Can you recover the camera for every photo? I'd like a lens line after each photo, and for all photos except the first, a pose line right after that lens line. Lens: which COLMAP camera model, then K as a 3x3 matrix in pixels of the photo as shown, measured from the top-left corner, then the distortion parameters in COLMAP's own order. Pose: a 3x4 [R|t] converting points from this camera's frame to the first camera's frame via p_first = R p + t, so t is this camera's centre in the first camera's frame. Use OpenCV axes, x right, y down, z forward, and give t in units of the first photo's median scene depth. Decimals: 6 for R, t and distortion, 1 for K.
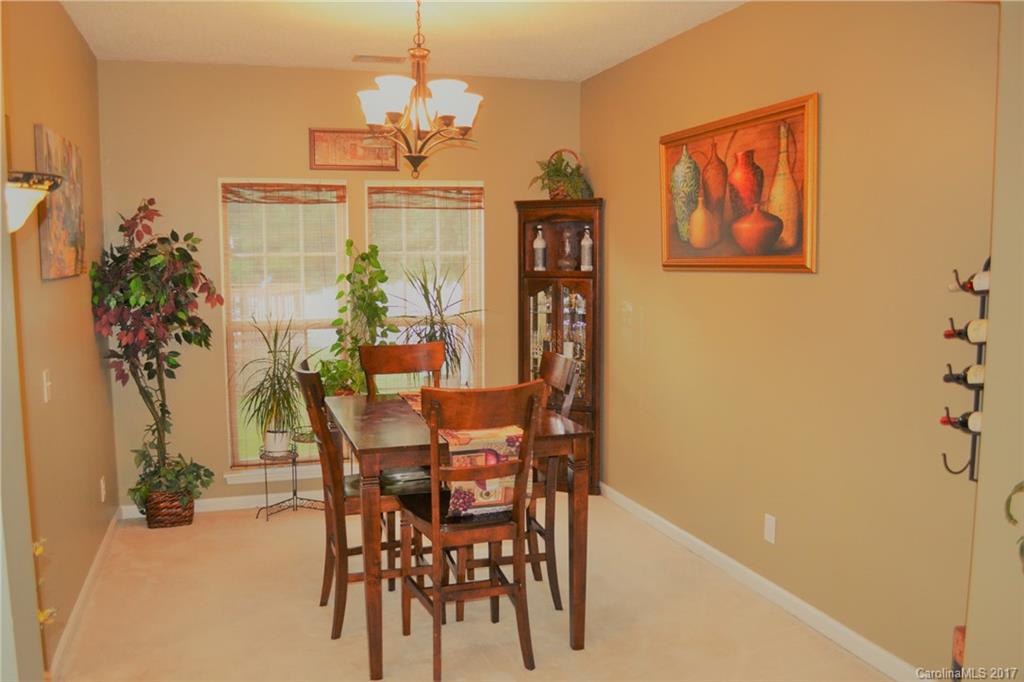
lens RADIAL K [[875.3, 0, 511.3], [0, 875.3, 340.6], [0, 0, 1]] dist [0.001106, 0.000829]
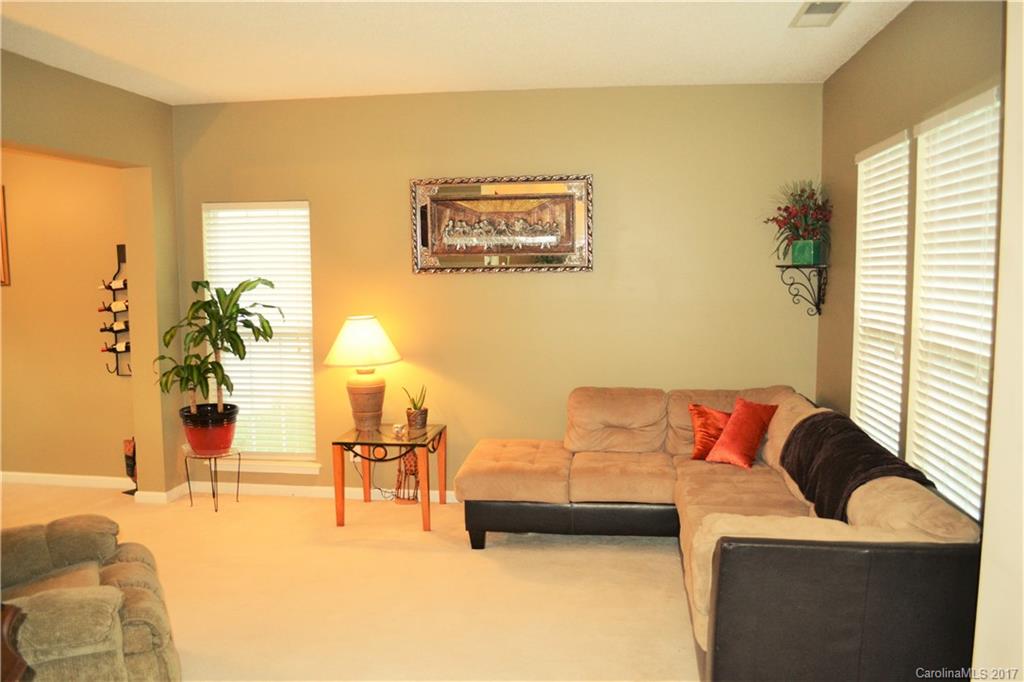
lens RADIAL K [[825.8, 0, 511.8], [0, 825.8, 341.3], [0, 0, 1]] dist [-0.065315, -0.010977]
pose [[0.436743, -0.082947, 0.895754, -0.877477], [0.096124, 0.994342, 0.045209, 0.078763], [-0.894436, 0.066359, 0.442245, -0.805597]]
